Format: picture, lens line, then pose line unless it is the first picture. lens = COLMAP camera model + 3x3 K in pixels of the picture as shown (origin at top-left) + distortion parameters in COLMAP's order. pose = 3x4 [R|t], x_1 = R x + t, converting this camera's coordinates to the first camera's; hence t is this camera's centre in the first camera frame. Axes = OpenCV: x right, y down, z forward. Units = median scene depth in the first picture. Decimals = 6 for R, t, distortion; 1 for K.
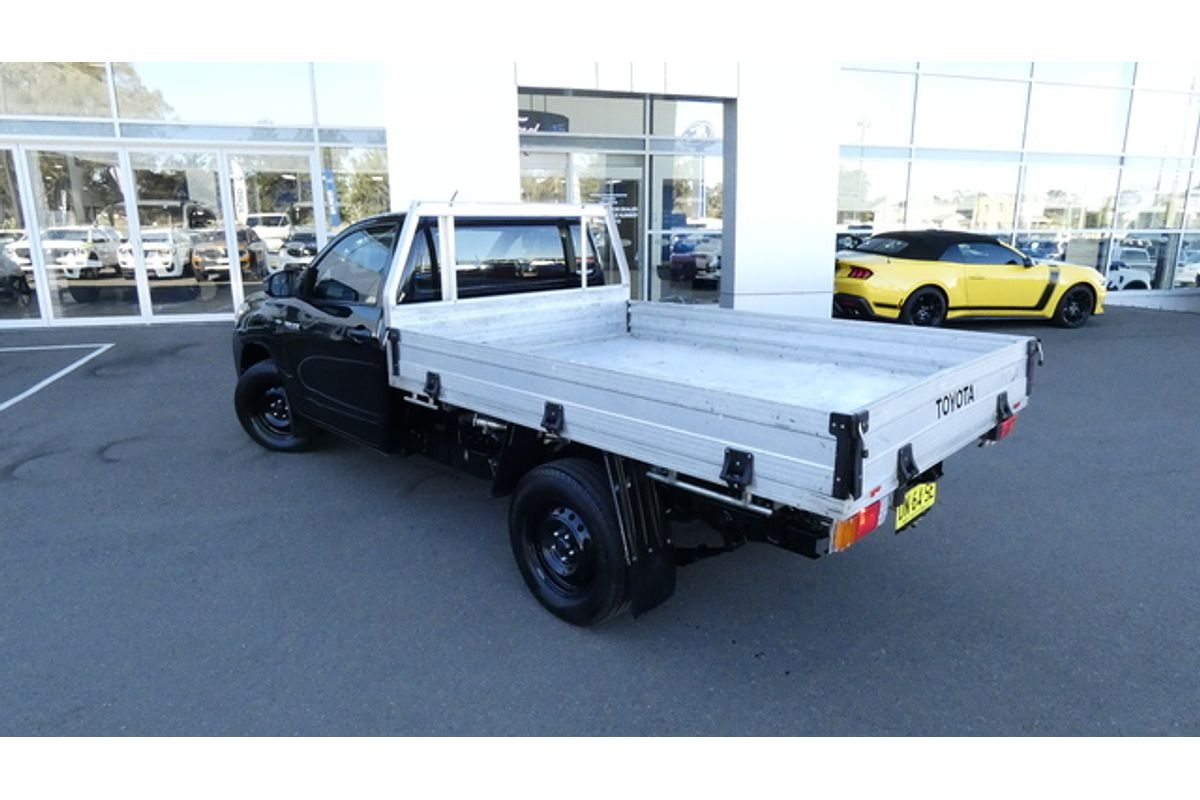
lens RADIAL K [[721.5, 0, 602.2], [0, 721.5, 399.3], [0, 0, 1]] dist [-0.011365, 0.001725]
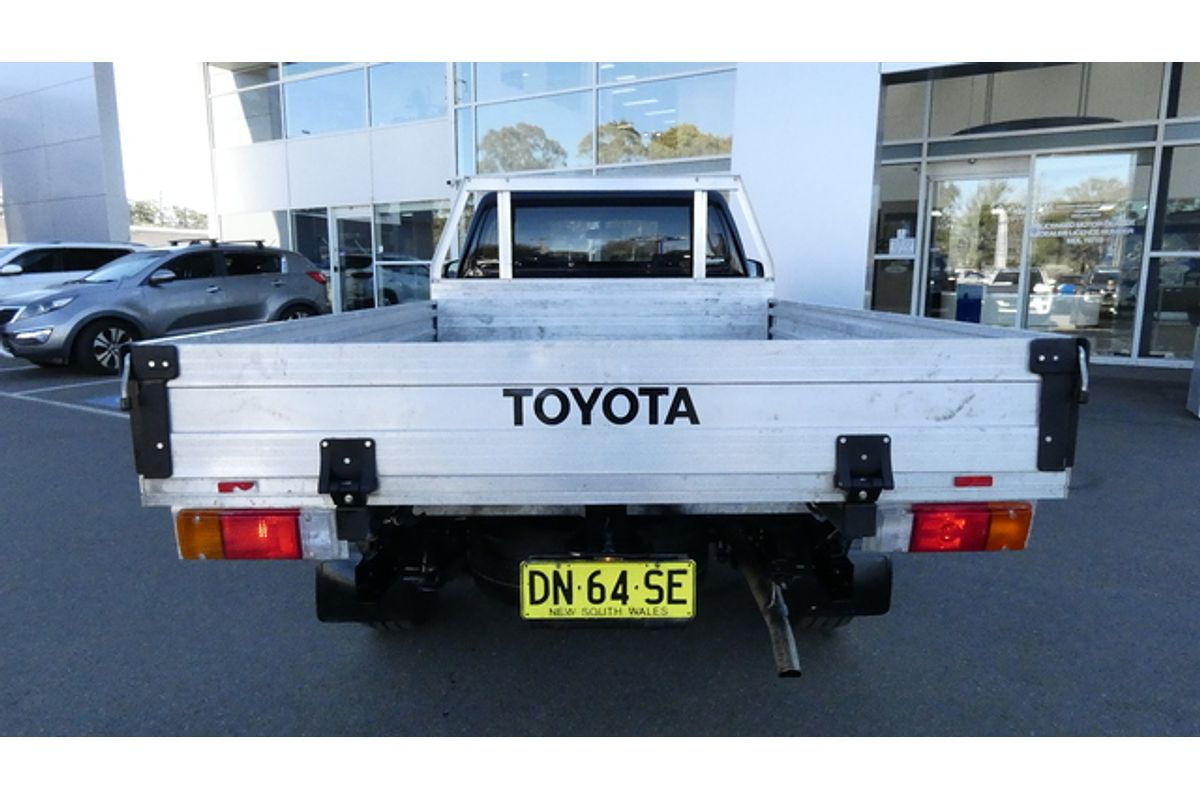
lens RADIAL K [[720.7, 0, 600.0], [0, 720.7, 400.0], [0, 0, 1]] dist [-0.011758, -0.000359]
pose [[0.703602, 0.123073, -0.699855, 0.223784], [-0.169855, 0.985466, 0.002534, -0.000550], [0.689995, 0.117091, 0.714280, 0.162058]]
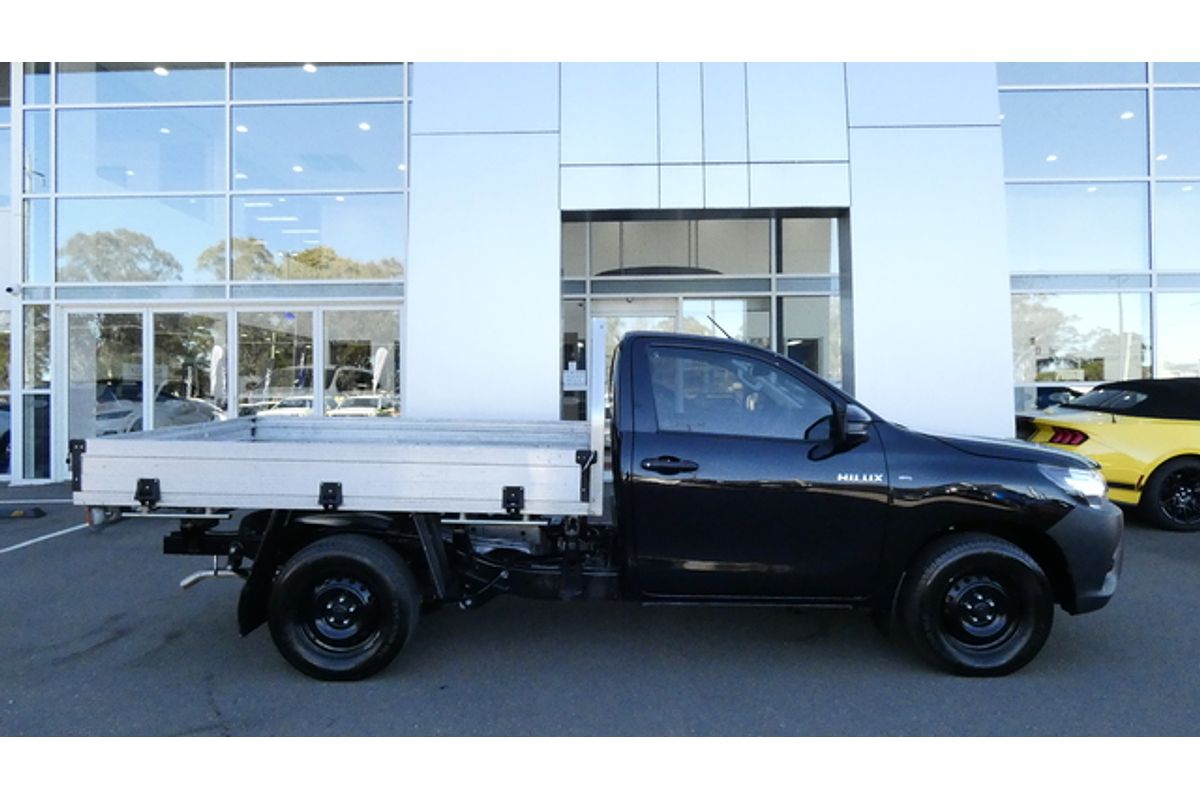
lens RADIAL K [[720.7, 0, 603.3], [0, 720.7, 398.3], [0, 0, 1]] dist [-0.006517, 0.000891]
pose [[0.953866, -0.005075, -0.300190, 0.140068], [-0.065195, 0.972498, -0.223602, -0.027639], [0.293069, 0.232857, 0.927302, 0.219533]]
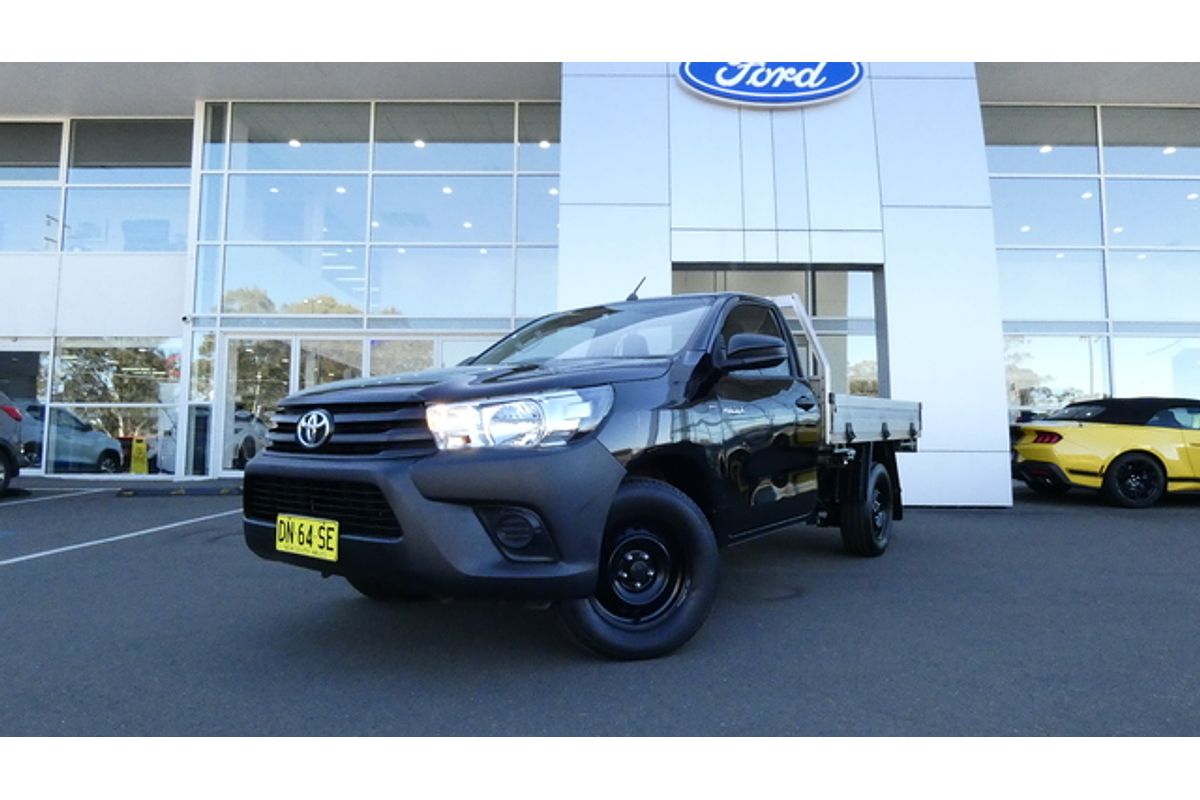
lens RADIAL K [[720.7, 0, 600.0], [0, 720.7, 400.0], [0, 0, 1]] dist [-0.011758, -0.000359]
pose [[0.959871, -0.012664, -0.280156, 0.068555], [-0.073712, 0.952461, -0.295608, 0.090793], [0.270582, 0.304397, 0.913306, -0.001882]]
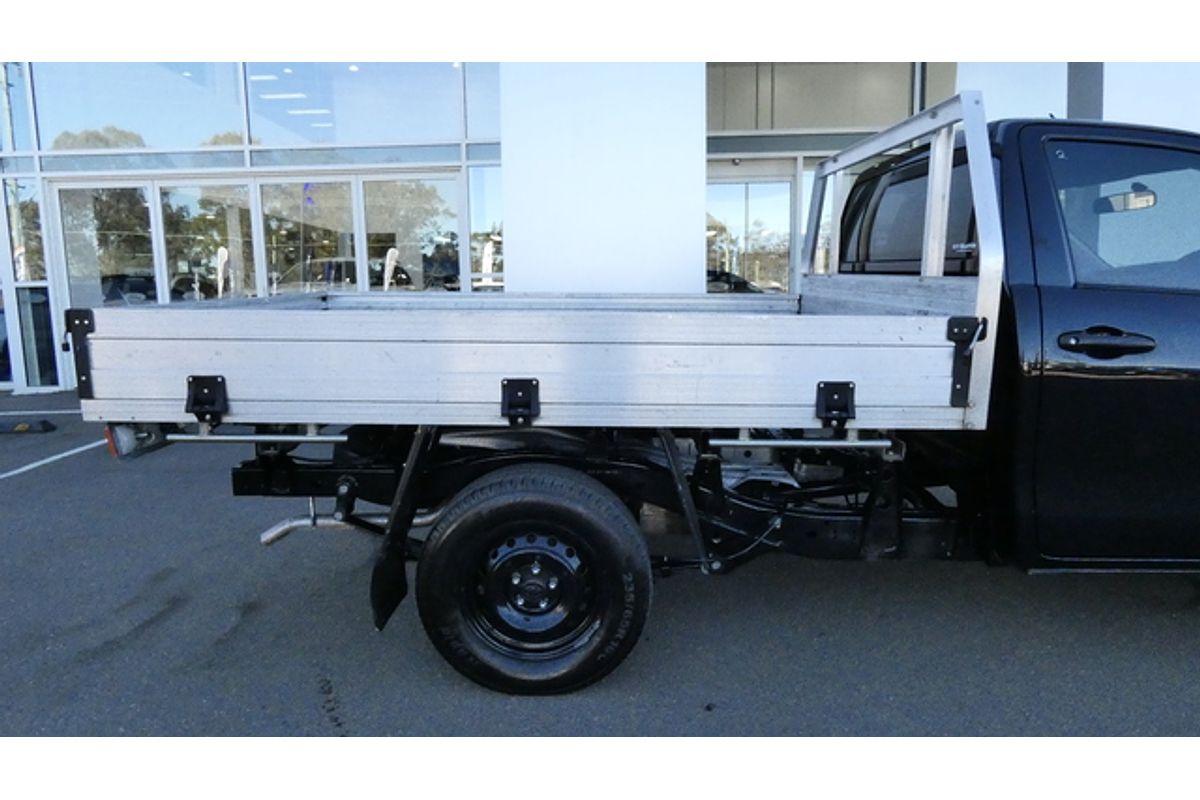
lens RADIAL K [[720.7, 0, 603.3], [0, 720.7, 398.3], [0, 0, 1]] dist [-0.006517, 0.000891]
pose [[0.951093, 0.025165, -0.307877, -0.002974], [-0.056156, 0.994154, -0.092216, -0.034473], [0.303757, 0.104995, 0.946947, 0.327485]]
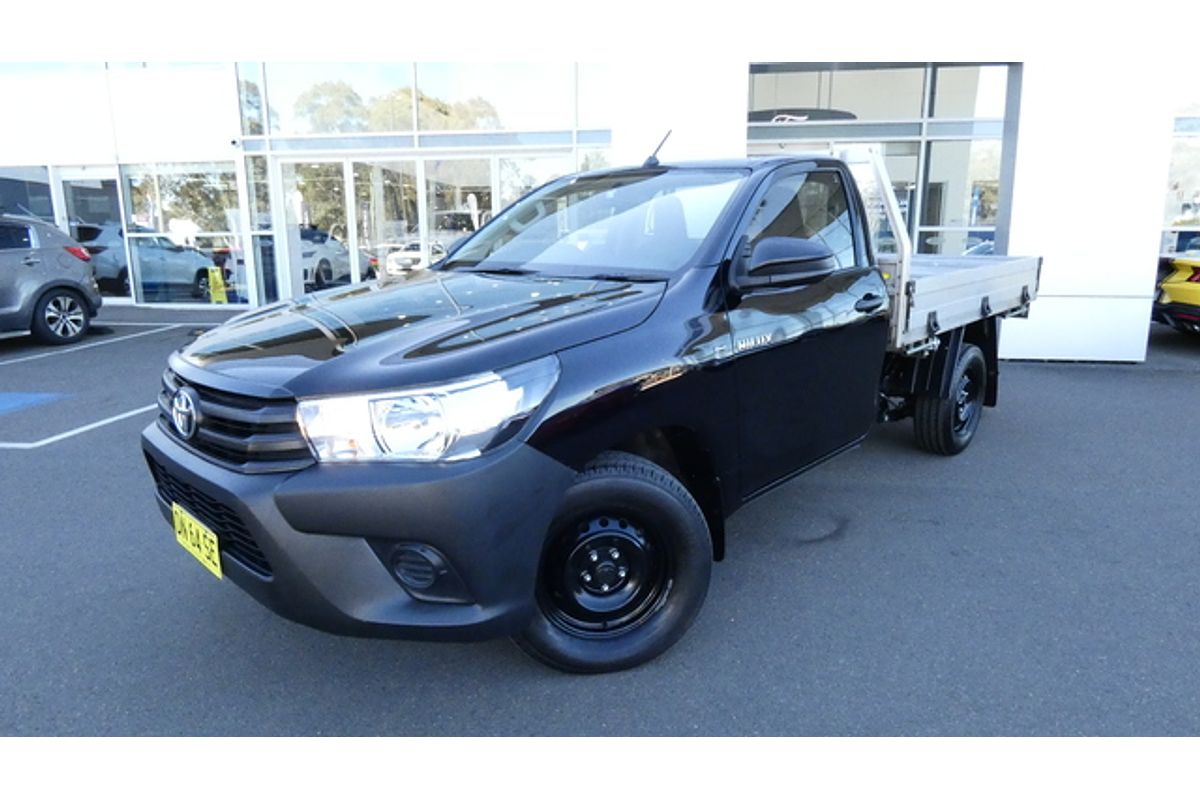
lens RADIAL K [[720.7, 0, 600.0], [0, 720.7, 400.0], [0, 0, 1]] dist [-0.011758, -0.000359]
pose [[0.913309, 0.083705, -0.398572, 0.087125], [-0.094397, 0.995508, -0.007237, 0.019746], [0.396176, 0.044234, 0.917109, 0.066553]]
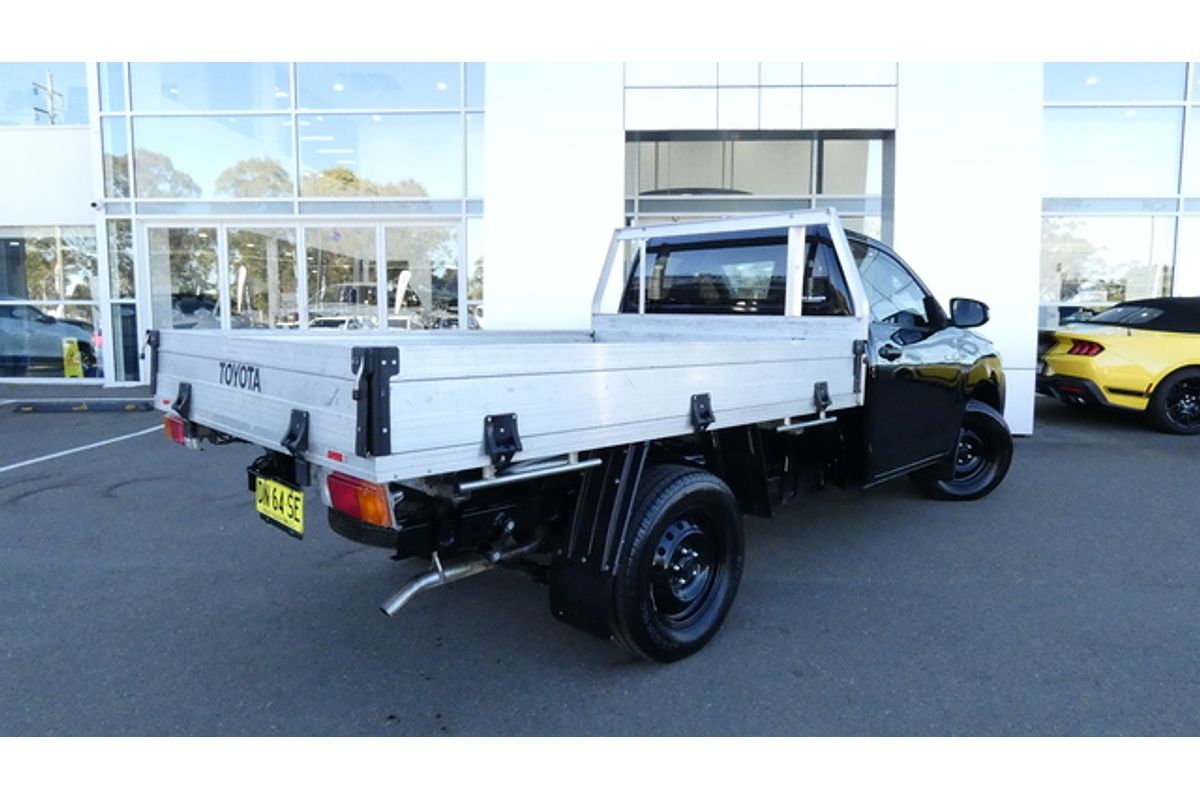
lens RADIAL K [[720.7, 0, 602.3], [0, 720.7, 398.0], [0, 0, 1]] dist [-0.008504, -0.000815]
pose [[0.946995, 0.037586, -0.319041, 0.121100], [-0.081138, 0.988917, -0.124333, 0.010695], [0.310832, 0.143630, 0.939550, 0.144421]]
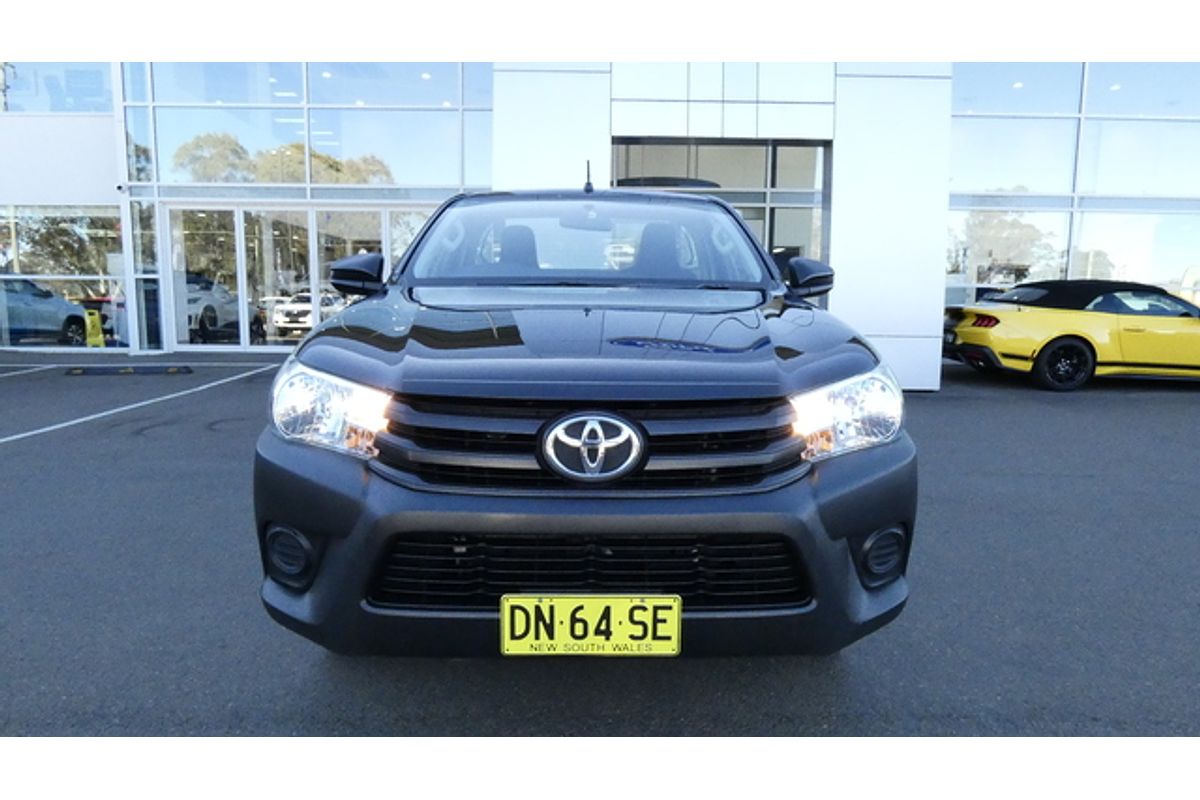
lens RADIAL K [[721.5, 0, 602.2], [0, 721.5, 399.3], [0, 0, 1]] dist [-0.011365, 0.001725]
pose [[0.962645, 0.045770, -0.266870, 0.136499], [-0.075203, 0.992027, -0.101130, 0.054202], [0.260113, 0.117422, 0.958412, 0.000521]]
